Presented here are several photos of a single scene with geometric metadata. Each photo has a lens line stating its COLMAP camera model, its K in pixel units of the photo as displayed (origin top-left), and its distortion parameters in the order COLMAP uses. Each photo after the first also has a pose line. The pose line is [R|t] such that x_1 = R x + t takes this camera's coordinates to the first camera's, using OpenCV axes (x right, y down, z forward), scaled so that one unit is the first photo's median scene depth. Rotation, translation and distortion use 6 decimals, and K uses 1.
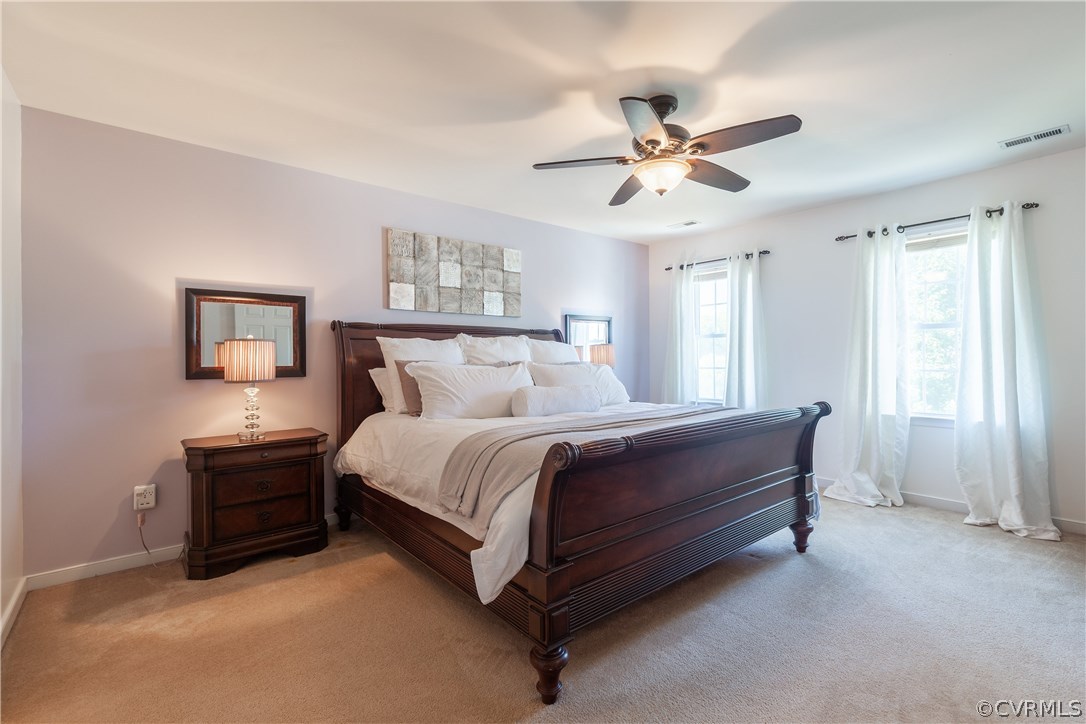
lens RADIAL K [[501.1, 0, 542.7], [0, 501.1, 358.1], [0, 0, 1]] dist [-0.013133, 0.001750]
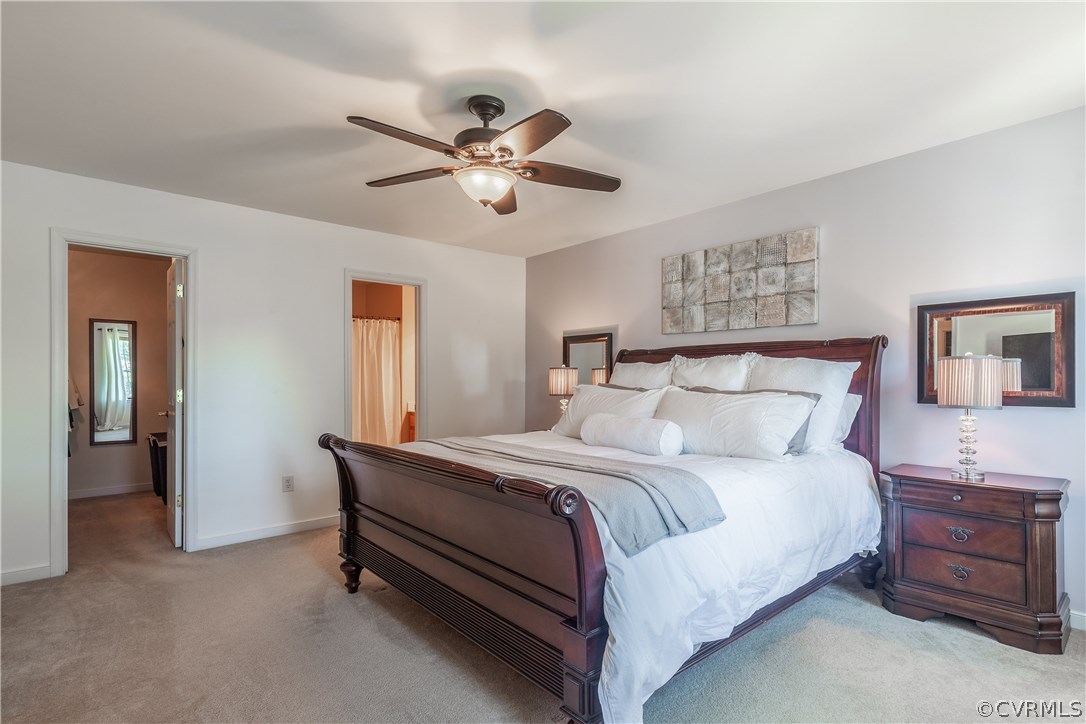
lens RADIAL K [[525.0, 0, 542.8], [0, 525.0, 373.8], [0, 0, 1]] dist [0.042874, 0.000548]
pose [[0.027328, -0.005201, -0.999613, 0.732517], [-0.003078, 0.999981, -0.005287, -0.008038], [0.999622, 0.003222, 0.027311, 0.655083]]
